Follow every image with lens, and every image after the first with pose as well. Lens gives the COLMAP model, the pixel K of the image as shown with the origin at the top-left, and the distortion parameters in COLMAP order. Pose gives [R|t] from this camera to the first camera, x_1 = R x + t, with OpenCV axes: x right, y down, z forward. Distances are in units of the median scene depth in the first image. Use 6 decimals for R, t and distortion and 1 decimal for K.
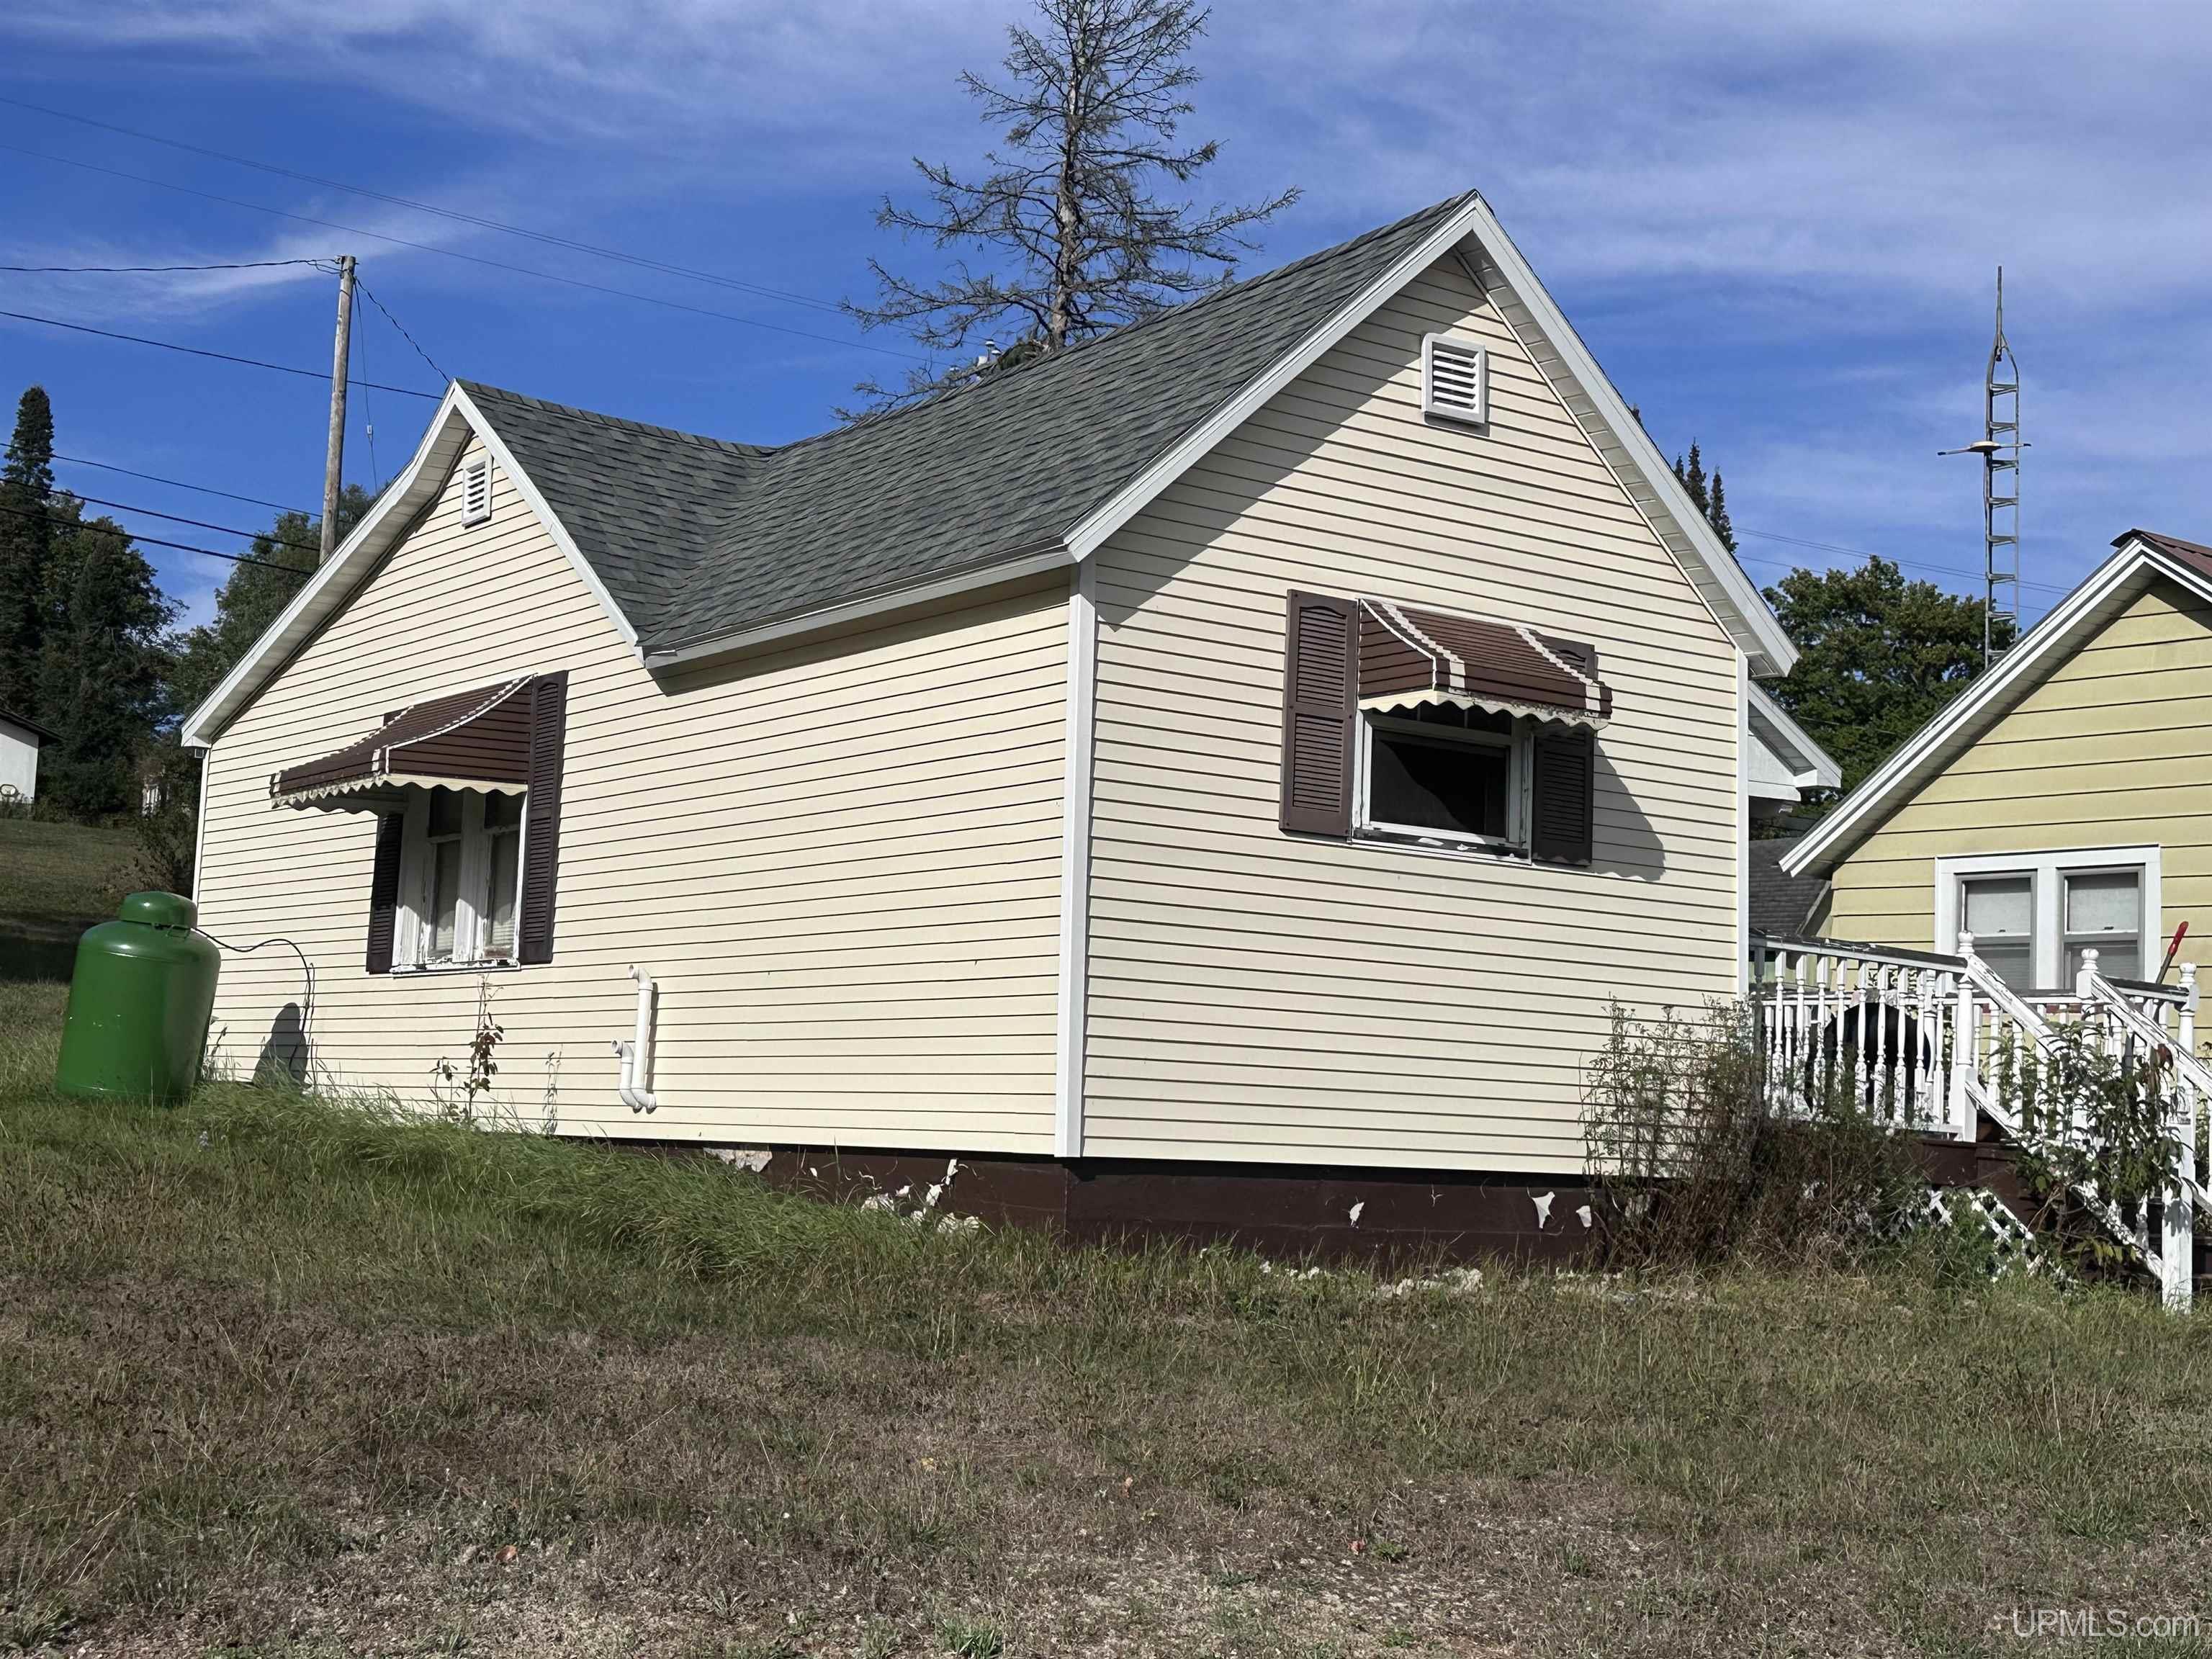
lens RADIAL K [[3072.4, 0, 1106.0], [0, 3072.4, 829.5], [0, 0, 1]] dist [0.040284, 0.028437]
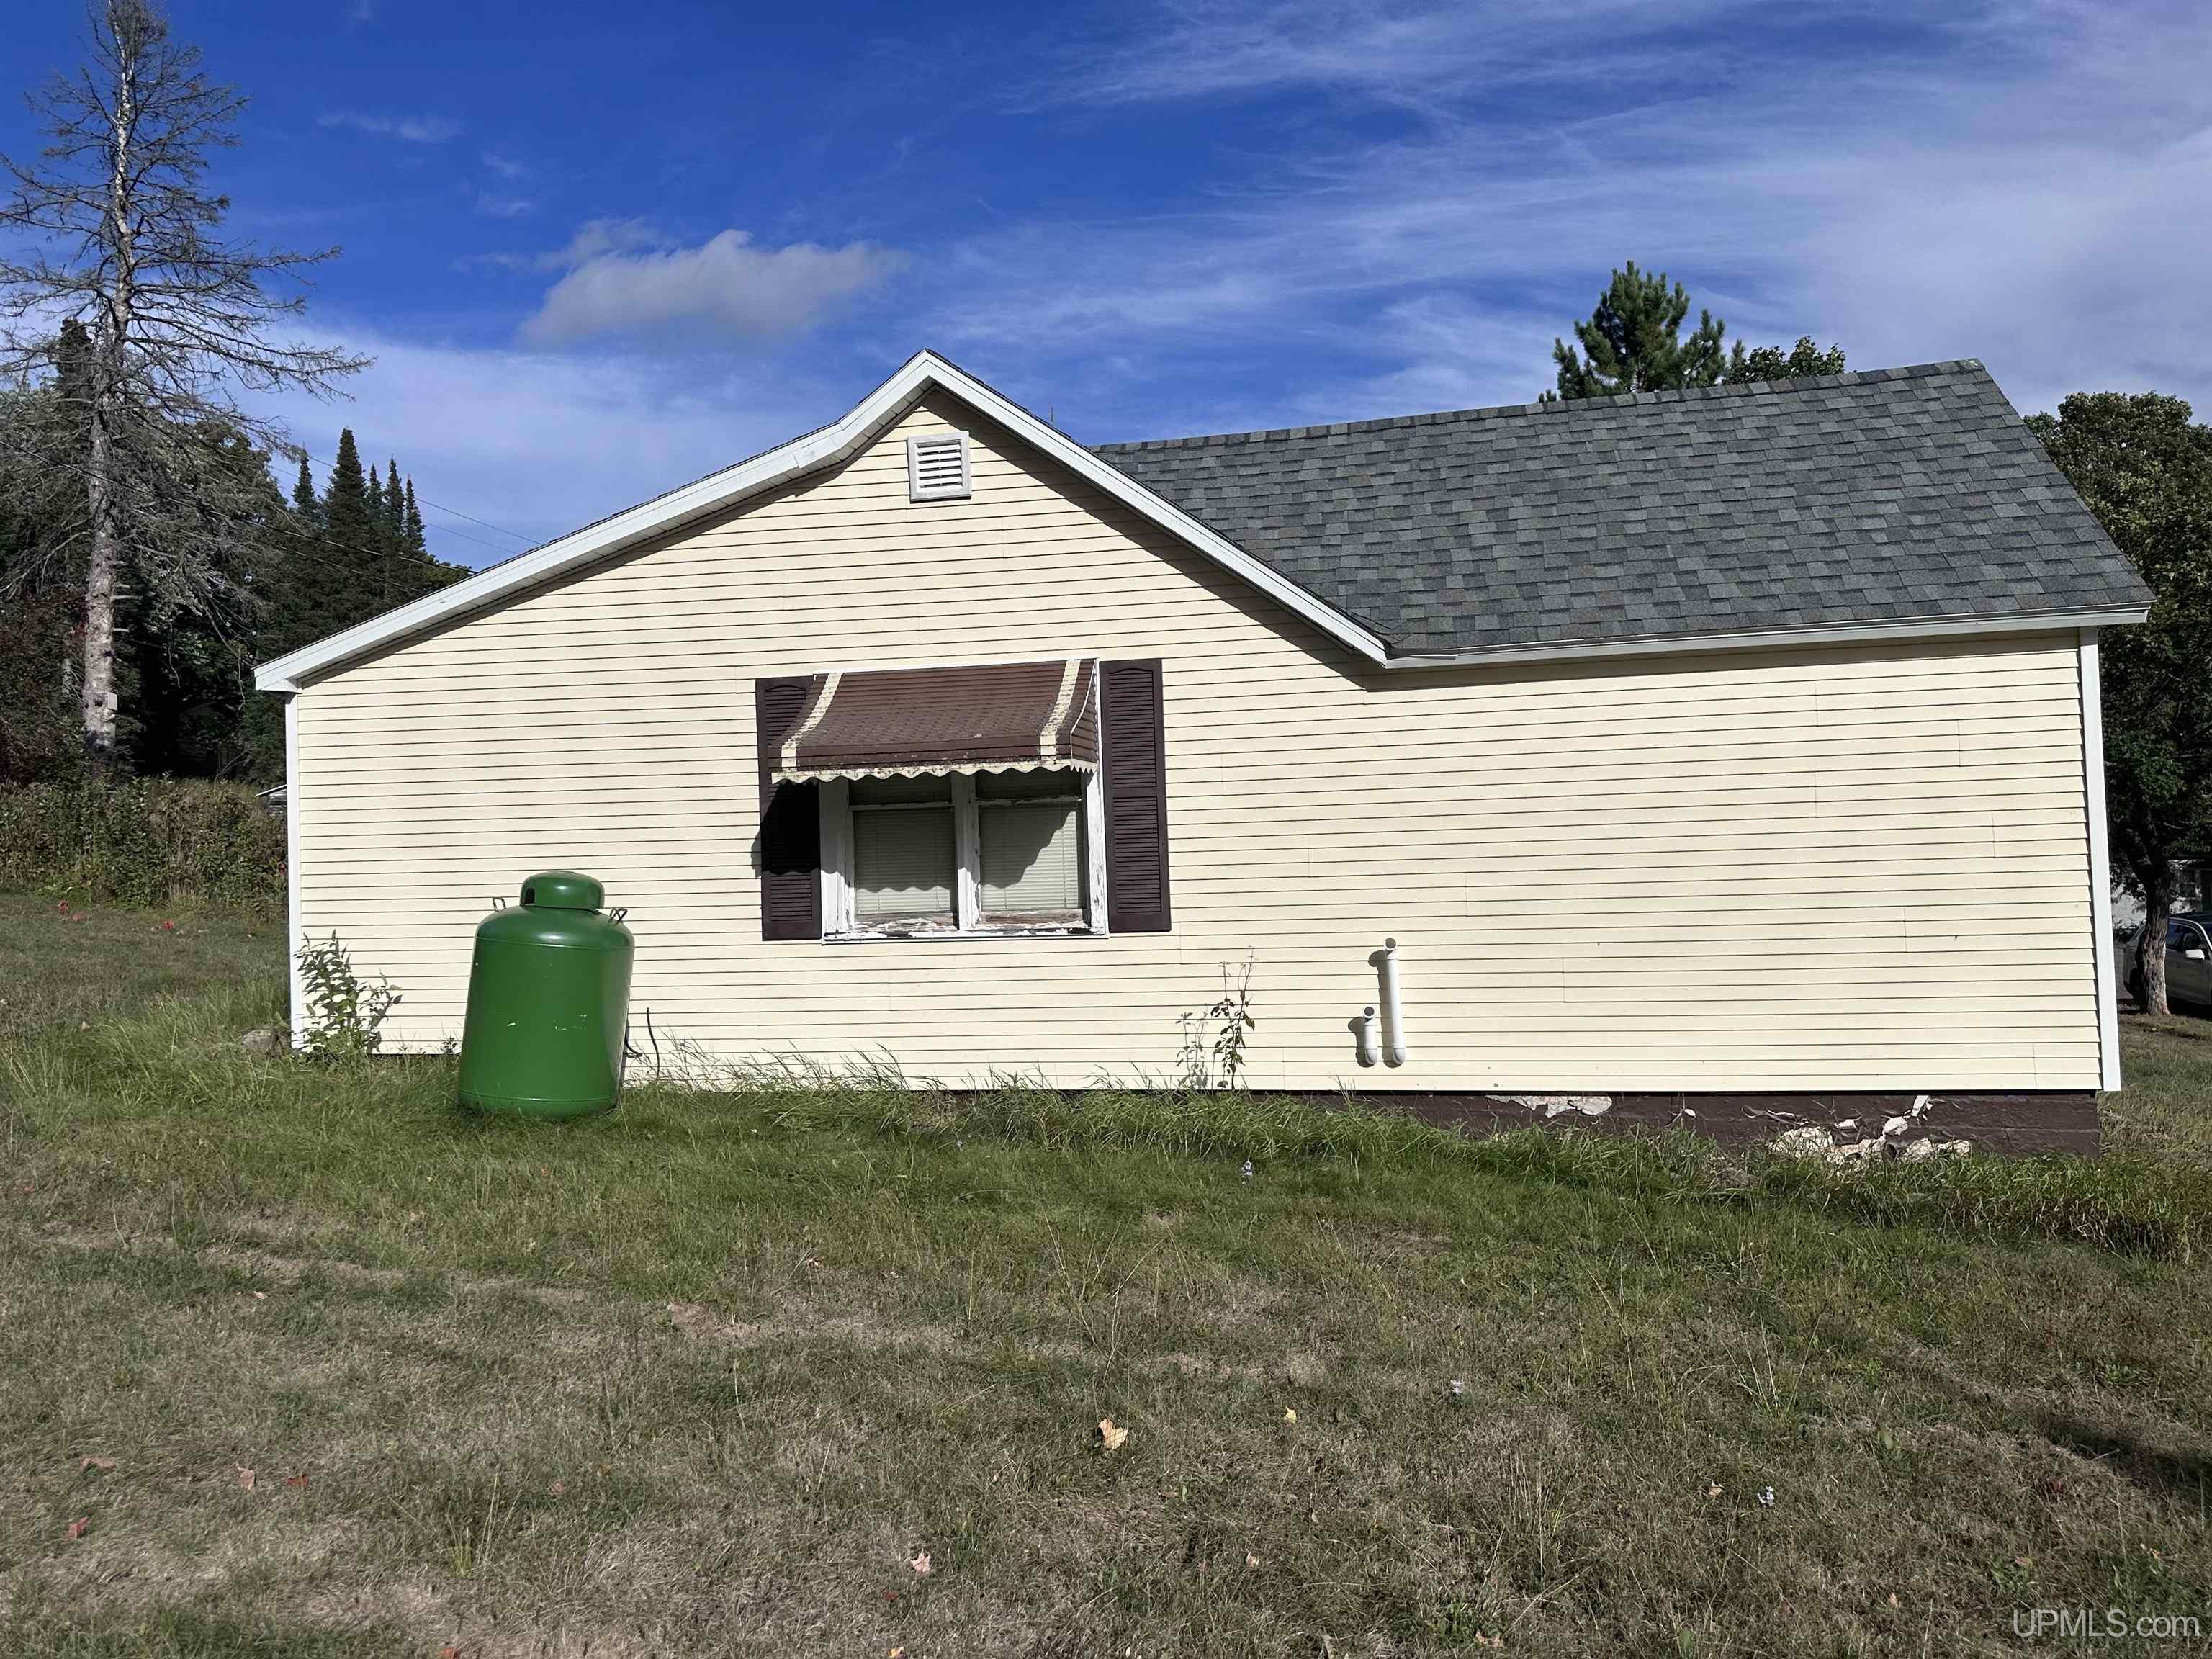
lens RADIAL K [[1603.3, 0, 1106.0], [0, 1603.3, 829.5], [0, 0, 1]] dist [0.001214, -0.001457]
pose [[0.715361, -0.044427, 0.697341, -0.642723], [-0.017426, 0.996532, 0.081364, -0.041020], [-0.698538, -0.070356, 0.712106, 0.683606]]
